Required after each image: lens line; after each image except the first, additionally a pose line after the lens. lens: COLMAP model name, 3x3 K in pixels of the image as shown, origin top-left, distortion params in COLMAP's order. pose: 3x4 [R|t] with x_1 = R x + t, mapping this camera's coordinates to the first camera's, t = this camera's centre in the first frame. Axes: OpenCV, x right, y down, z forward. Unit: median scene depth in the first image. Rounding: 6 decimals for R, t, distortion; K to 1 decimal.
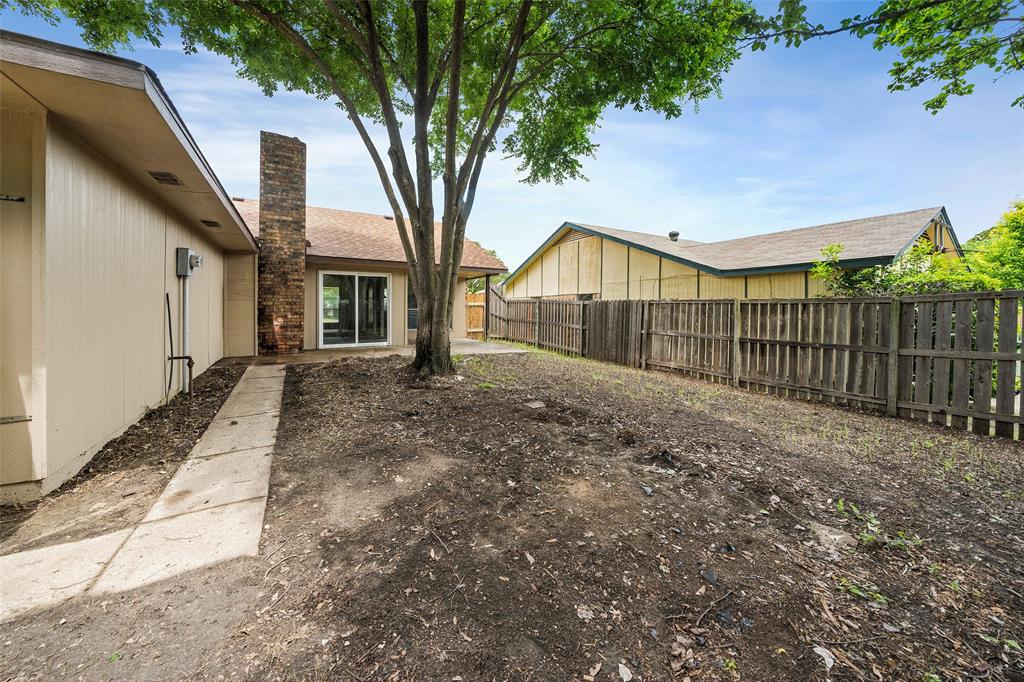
lens RADIAL K [[369.7, 0, 513.0], [0, 369.7, 319.5], [0, 0, 1]] dist [-0.003670, -0.000206]
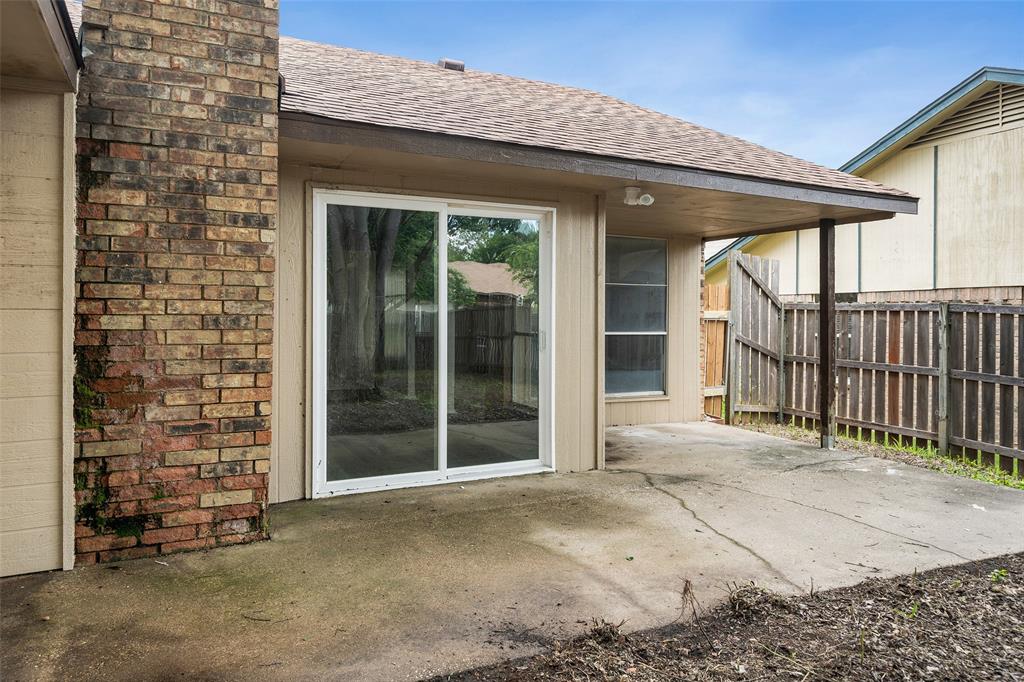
lens RADIAL K [[690.7, 0, 511.3], [0, 690.7, 333.6], [0, 0, 1]] dist [-0.004586, -0.000604]
pose [[0.998506, 0.001038, -0.054627, -0.403039], [-0.001409, 0.999976, -0.006746, -0.034457], [0.054619, 0.006813, 0.998484, 0.593651]]
